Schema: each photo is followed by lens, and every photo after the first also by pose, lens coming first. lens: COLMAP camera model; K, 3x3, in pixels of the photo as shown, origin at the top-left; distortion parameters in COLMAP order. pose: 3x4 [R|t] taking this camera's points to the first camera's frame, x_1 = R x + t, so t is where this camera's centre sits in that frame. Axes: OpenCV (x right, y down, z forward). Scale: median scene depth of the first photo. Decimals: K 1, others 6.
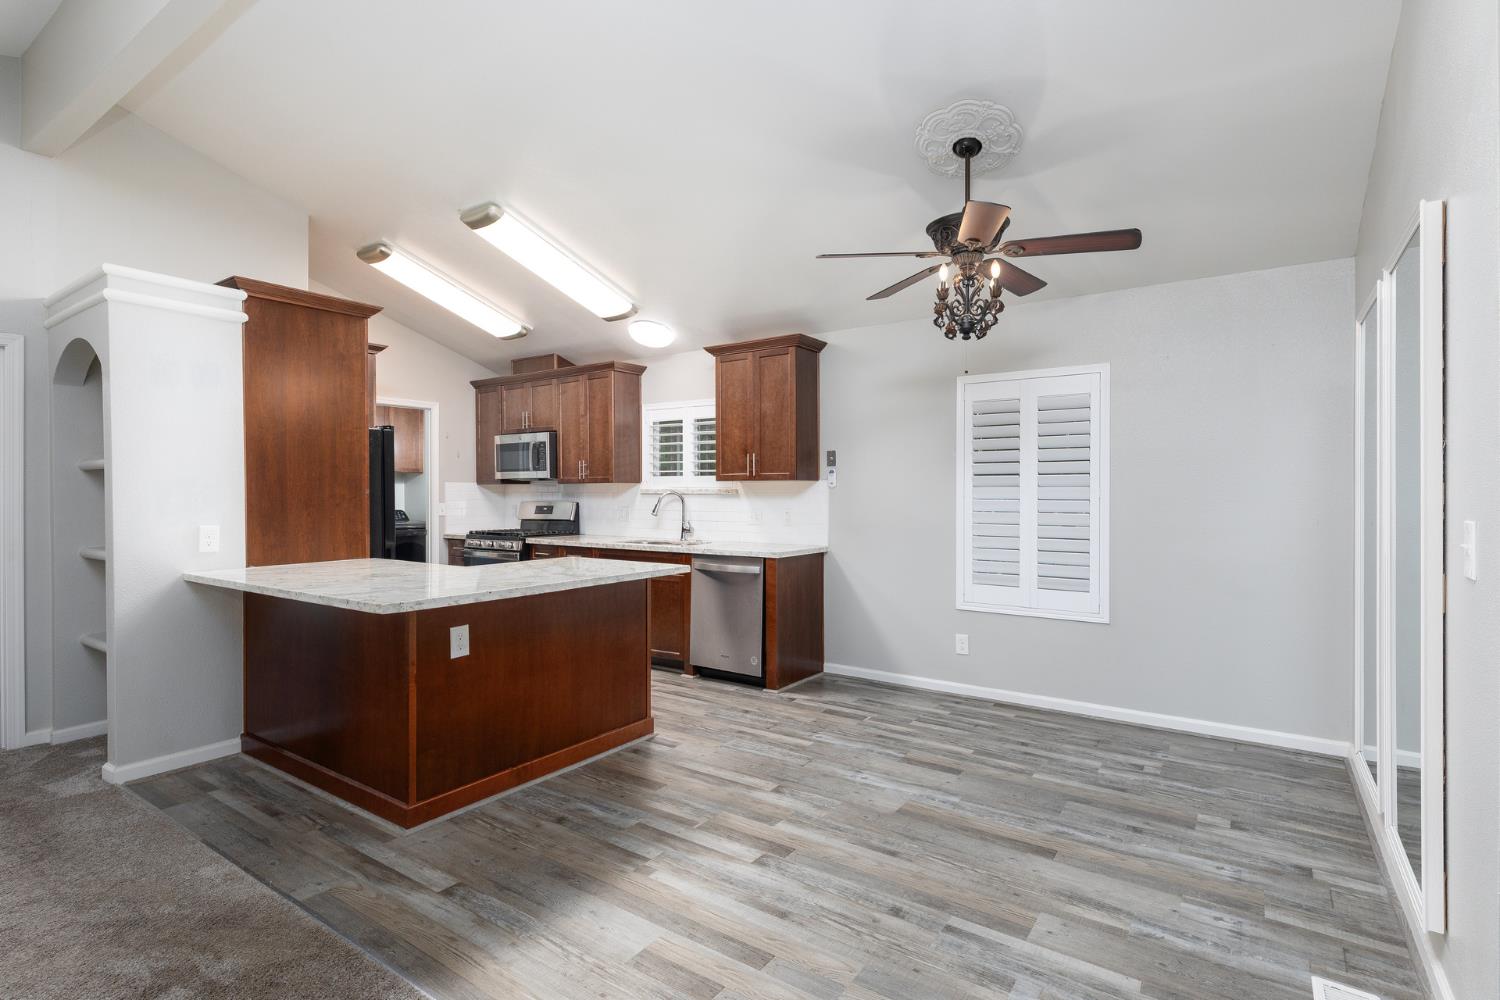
lens RADIAL K [[710.5, 0, 750.0], [0, 710.5, 500.0], [0, 0, 1]] dist [0.009522, -0.000280]
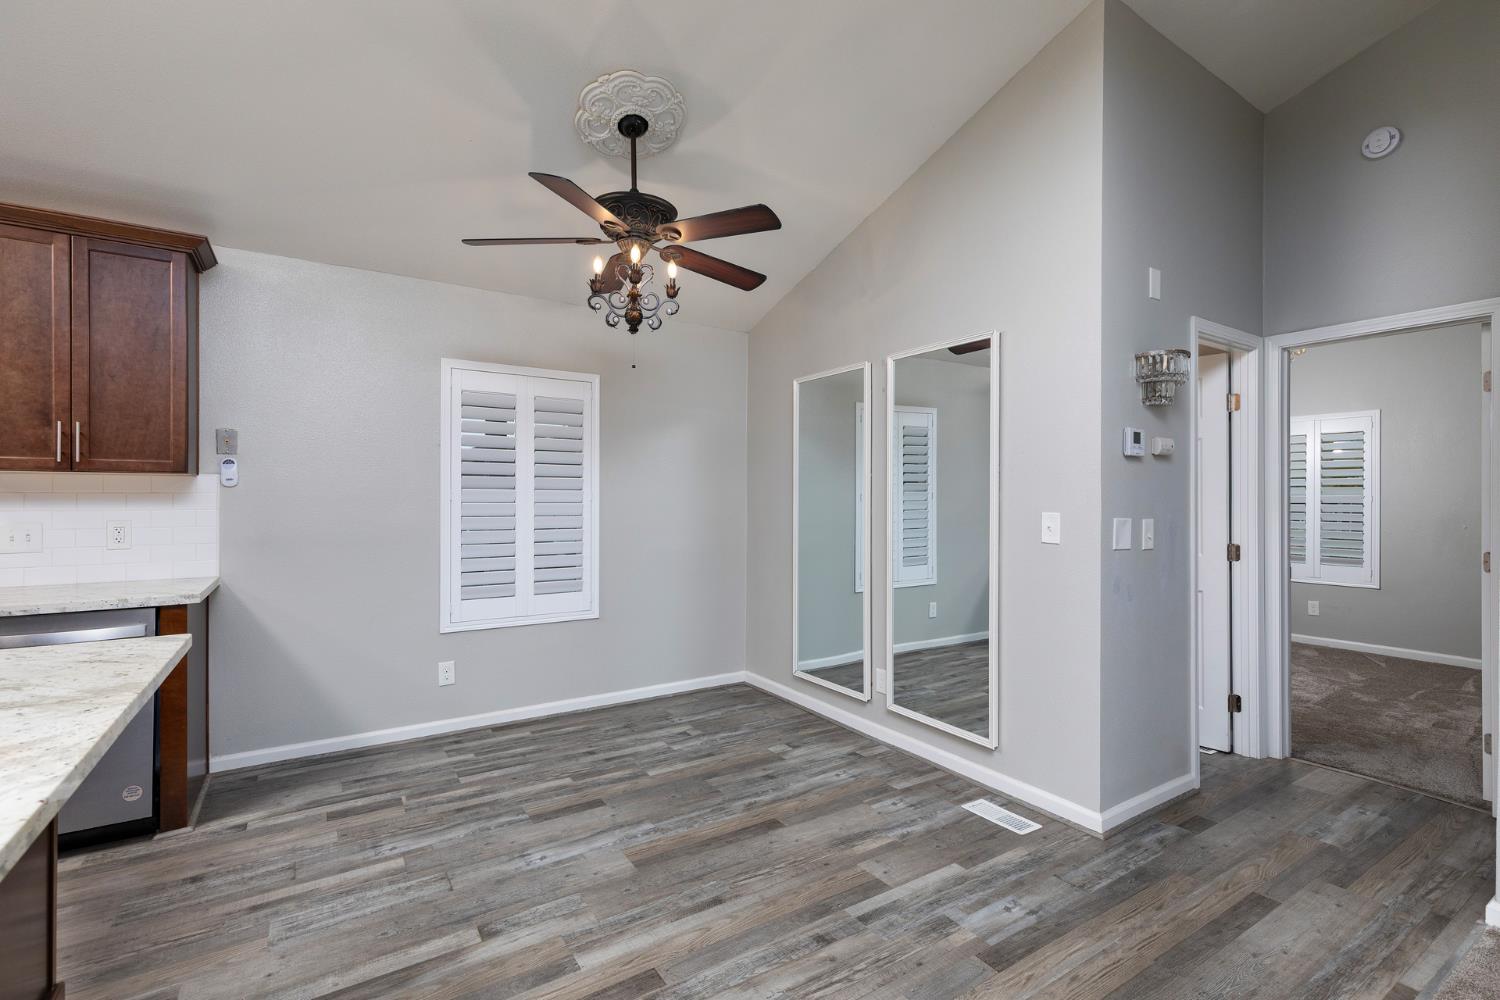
lens RADIAL K [[682.2, 0, 750.0], [0, 682.2, 500.0], [0, 0, 1]] dist [0.013224, 0.000312]
pose [[0.385328, -0.003064, 0.922774, -0.355778], [0.005817, 0.999983, 0.000891, -0.003354], [-0.922761, 0.005025, 0.385340, 0.391548]]
